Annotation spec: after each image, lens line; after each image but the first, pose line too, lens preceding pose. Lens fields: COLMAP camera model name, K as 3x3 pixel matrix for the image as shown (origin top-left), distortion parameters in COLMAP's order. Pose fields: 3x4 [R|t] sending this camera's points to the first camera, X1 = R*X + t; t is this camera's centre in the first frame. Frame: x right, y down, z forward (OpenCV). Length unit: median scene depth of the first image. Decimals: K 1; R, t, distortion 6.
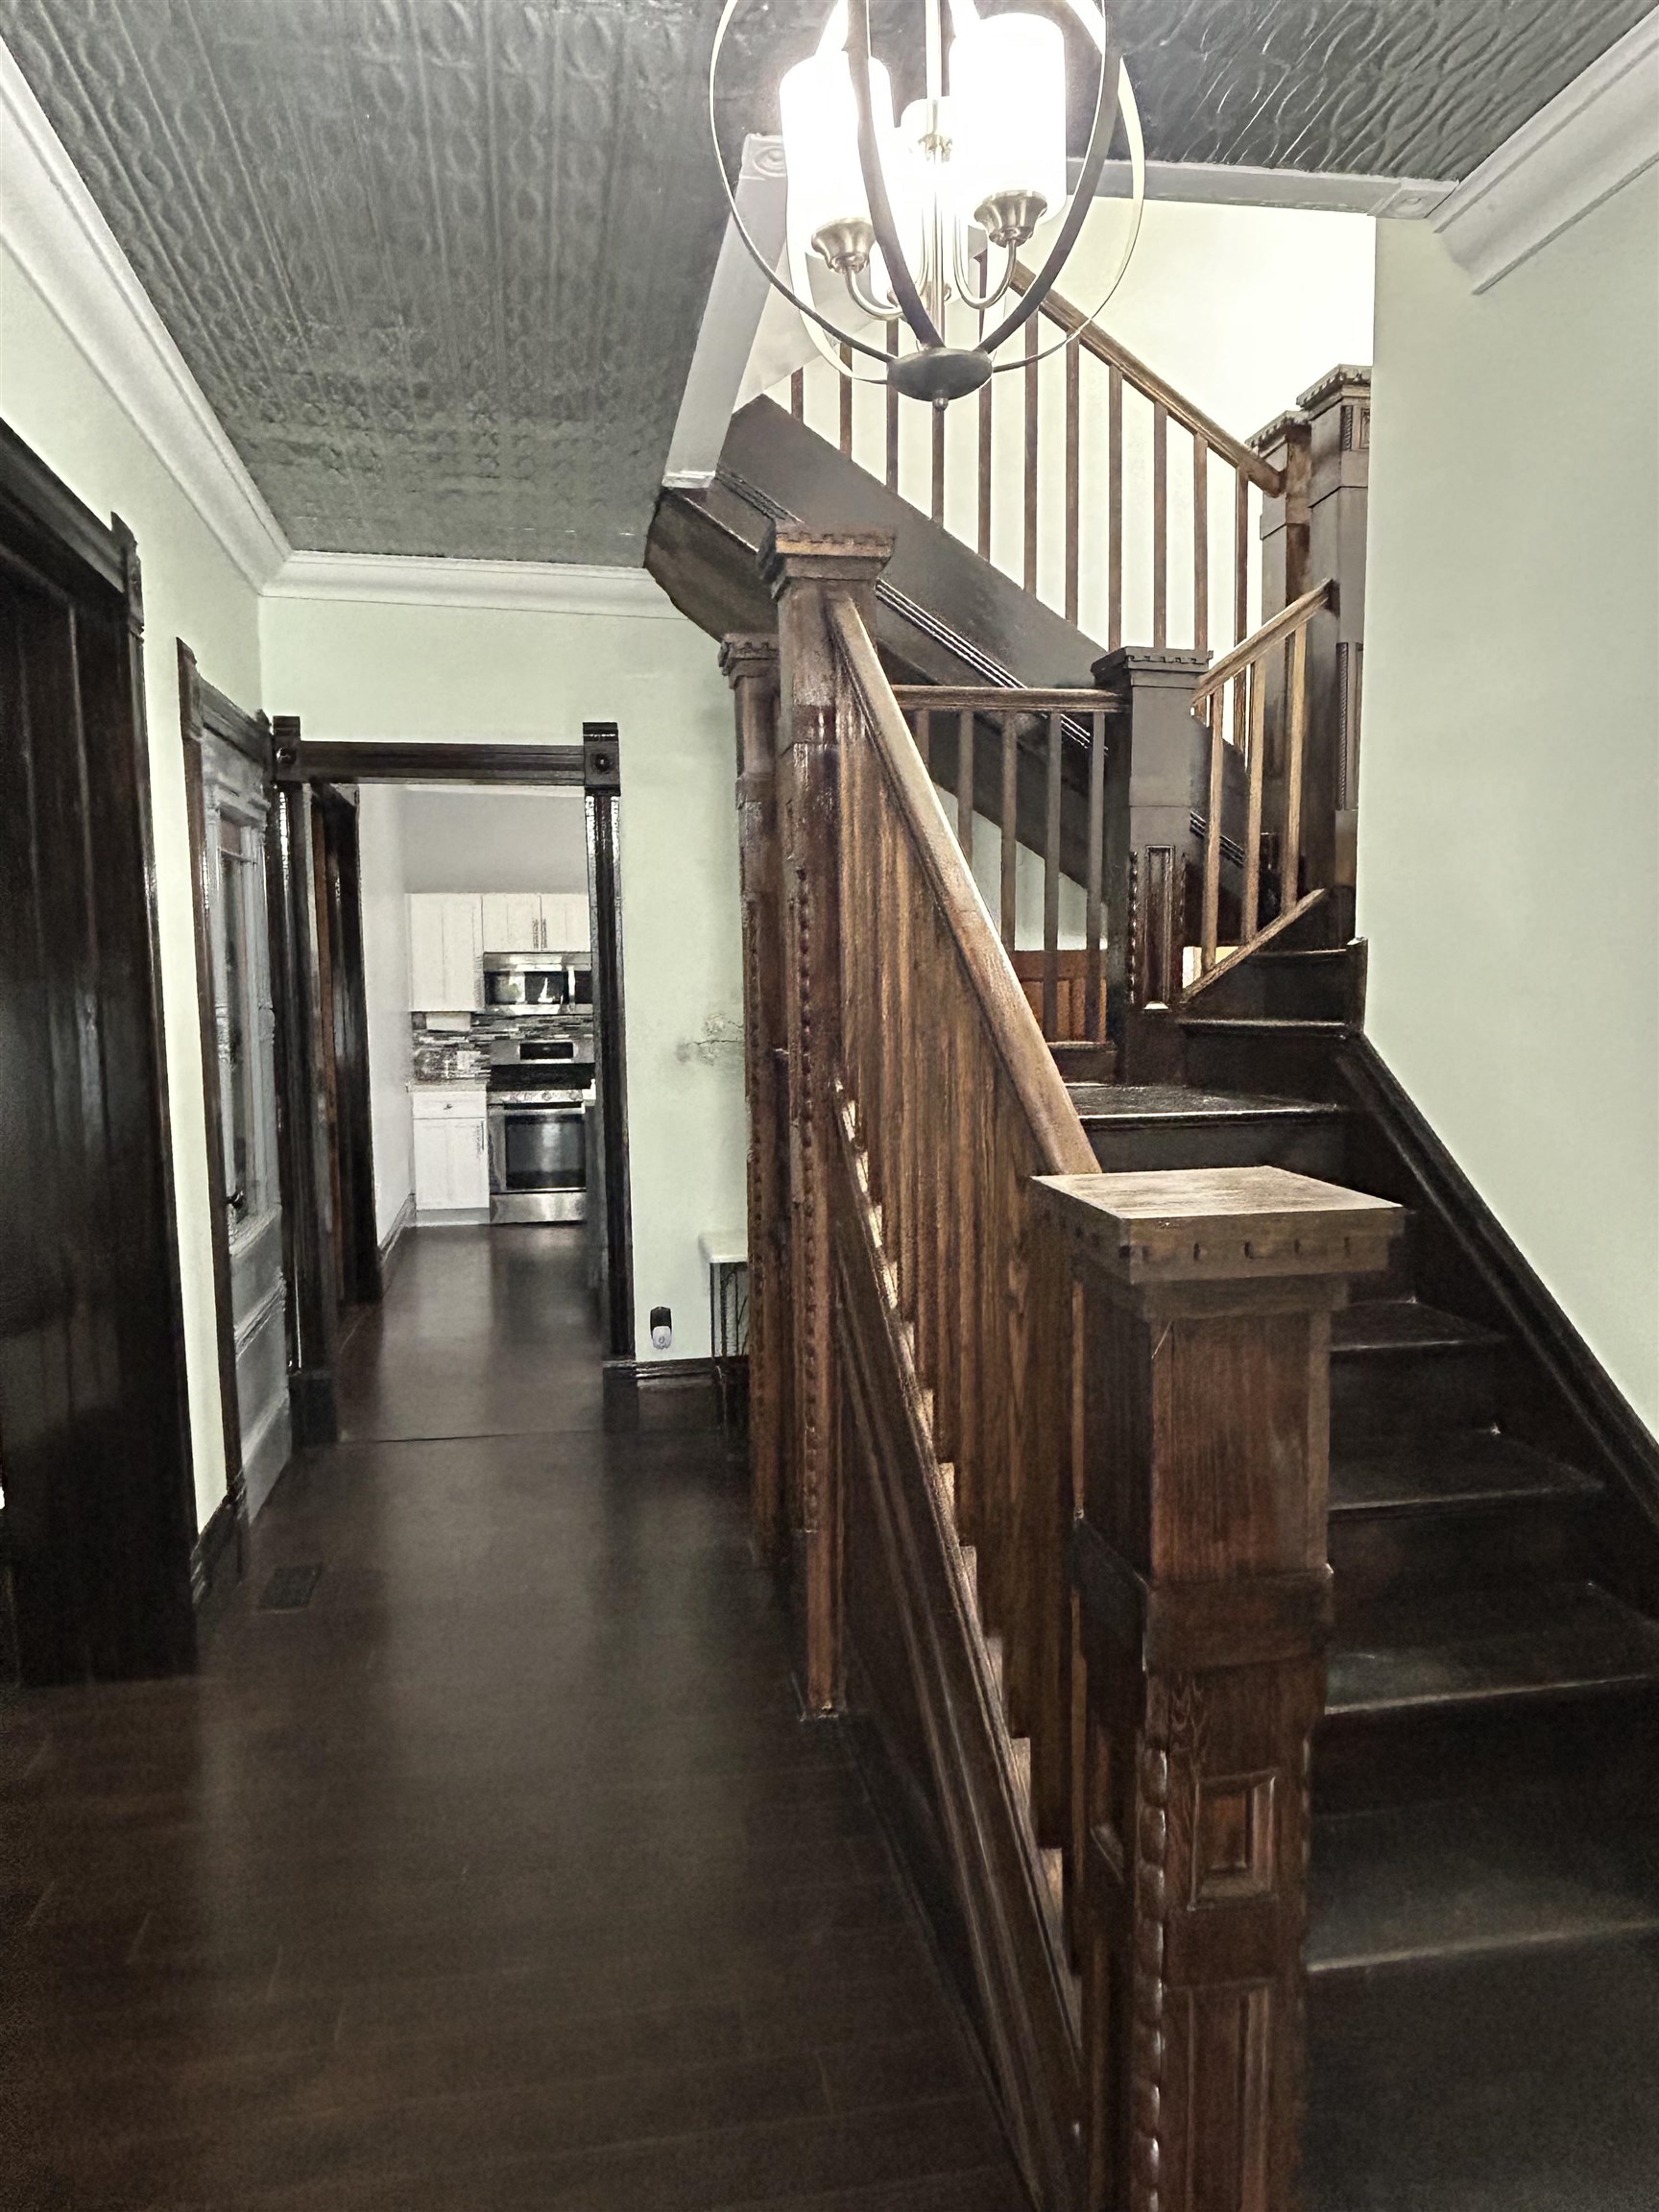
lens RADIAL K [[1479.0, 0, 830.0], [0, 1479.0, 1109.3], [0, 0, 1]] dist [-0.005080, -0.000753]
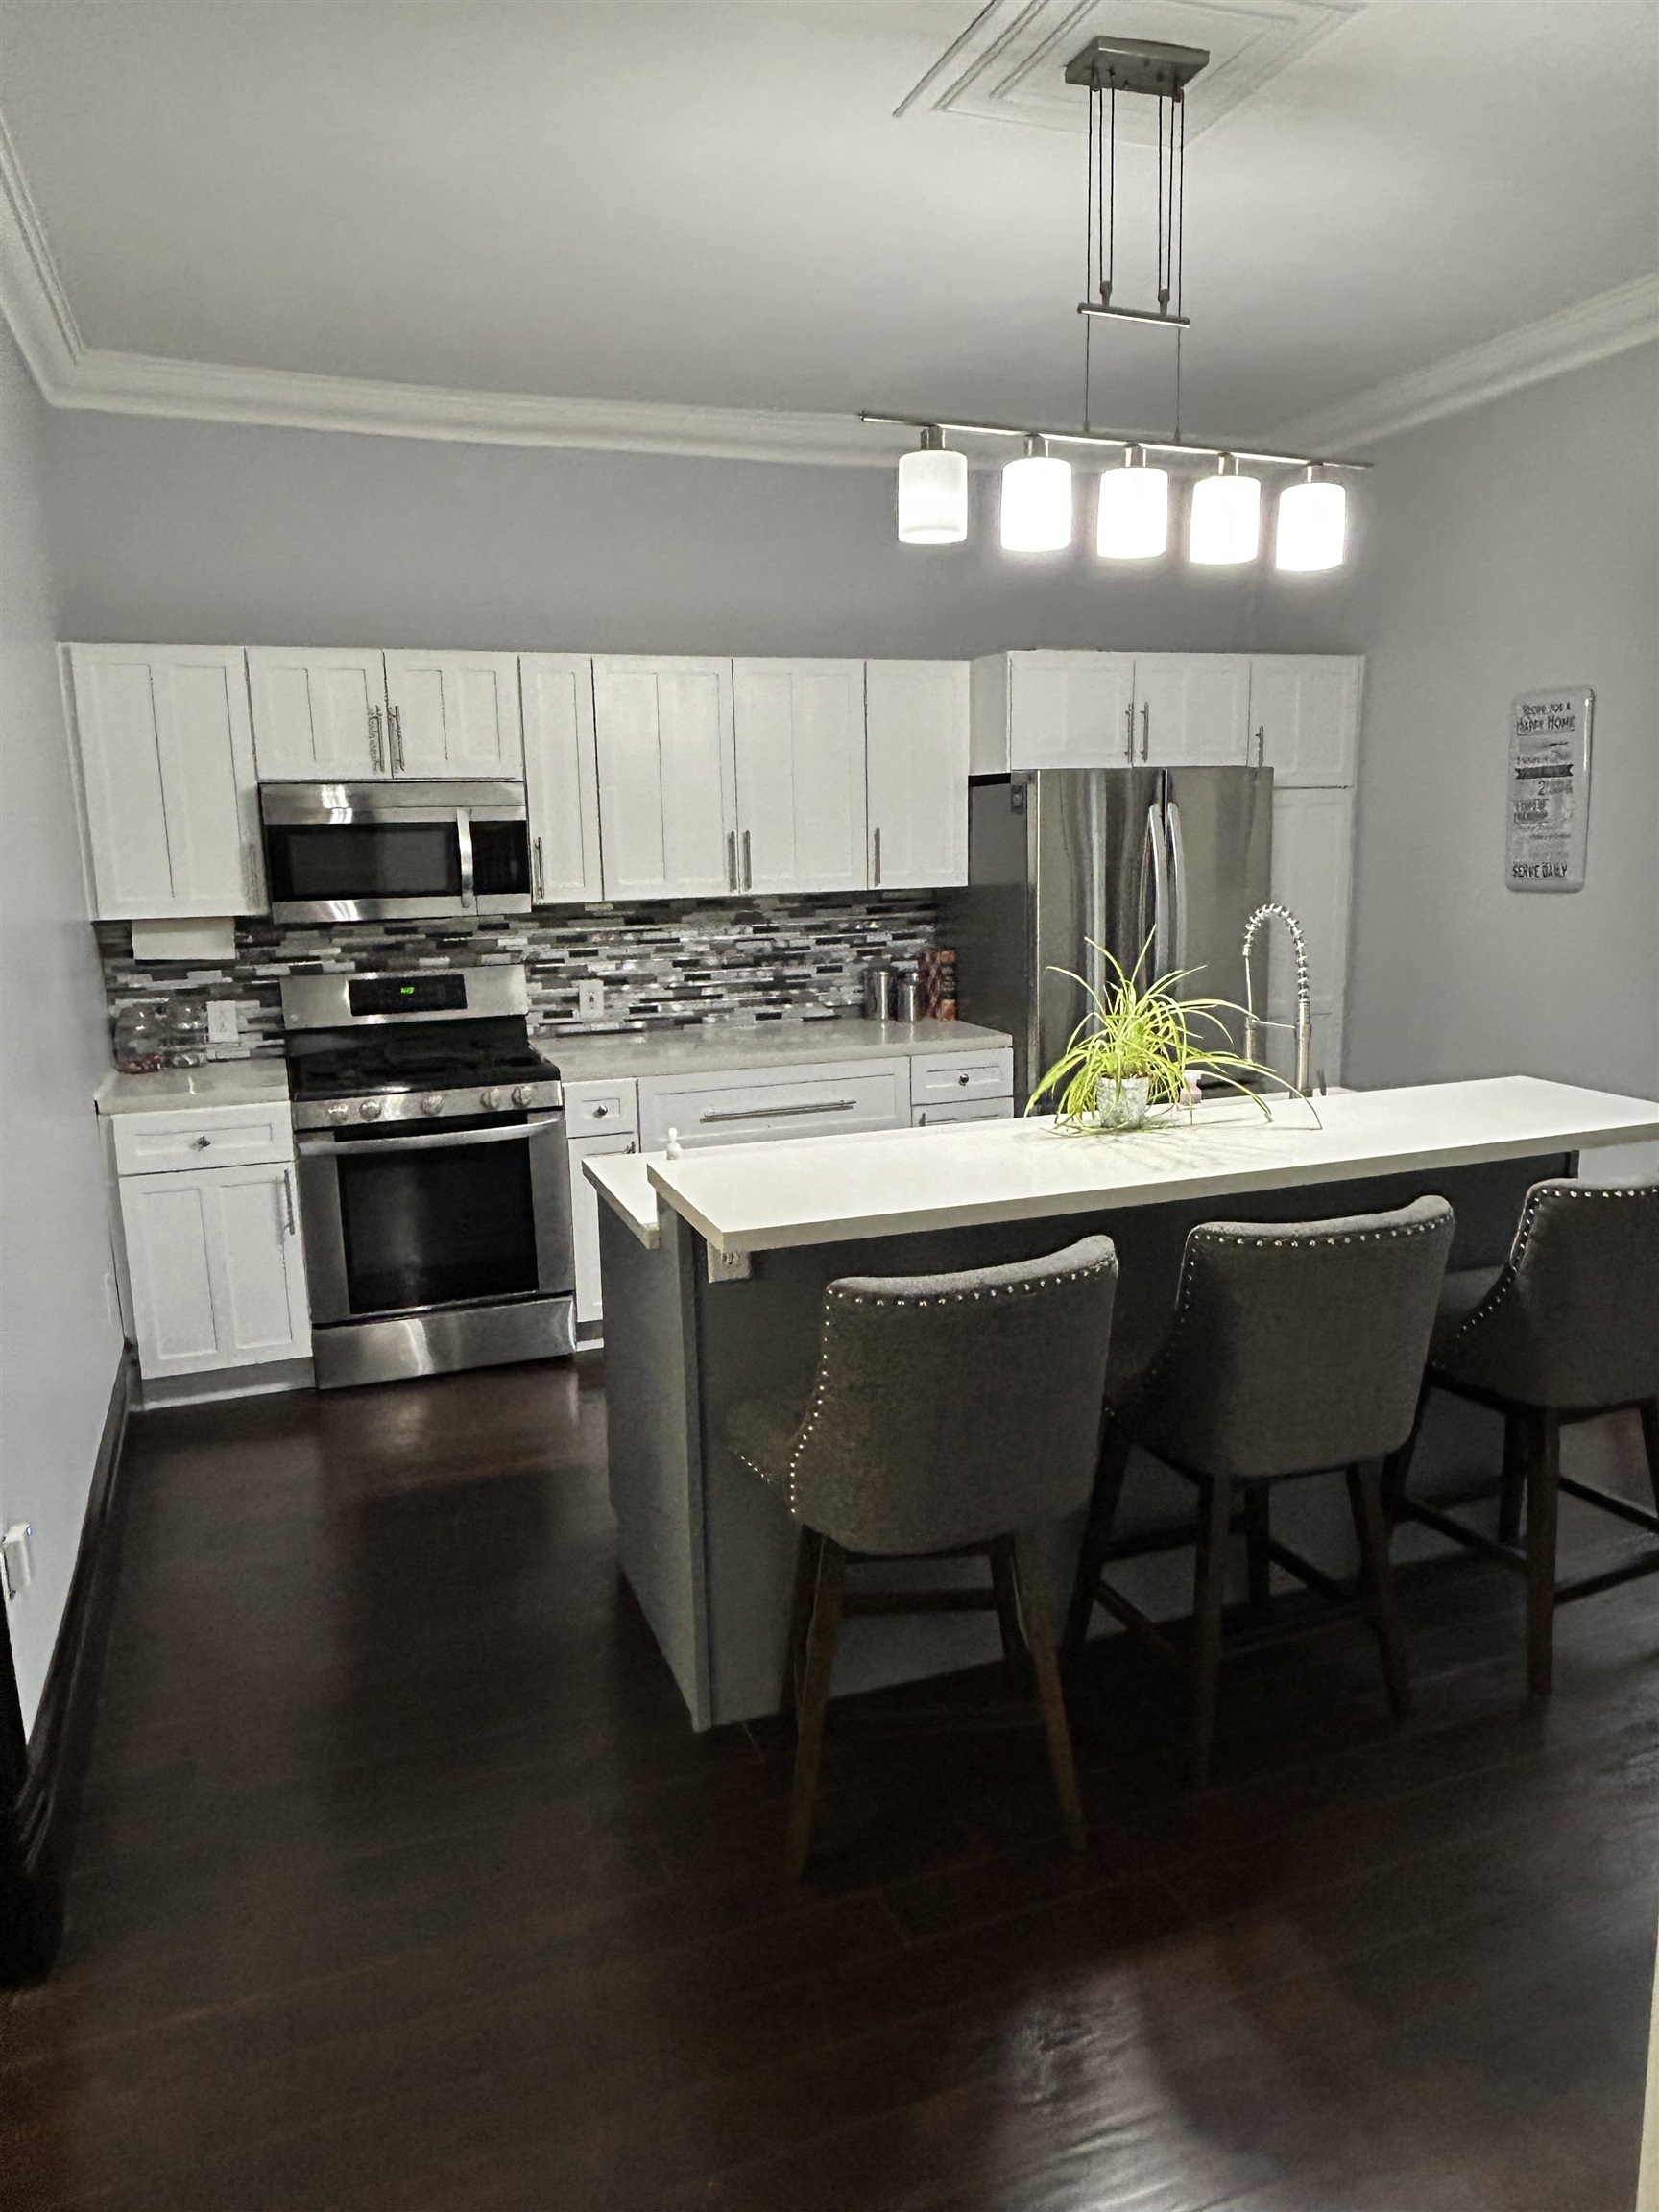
lens RADIAL K [[1479.0, 0, 825.5], [0, 1479.0, 1108.5], [0, 0, 1]] dist [-0.005080, -0.000753]
pose [[0.984131, -0.045726, 0.171448, -0.146784], [0.032634, 0.996386, 0.078418, -0.037460], [-0.174415, -0.071578, 0.982067, 0.525157]]
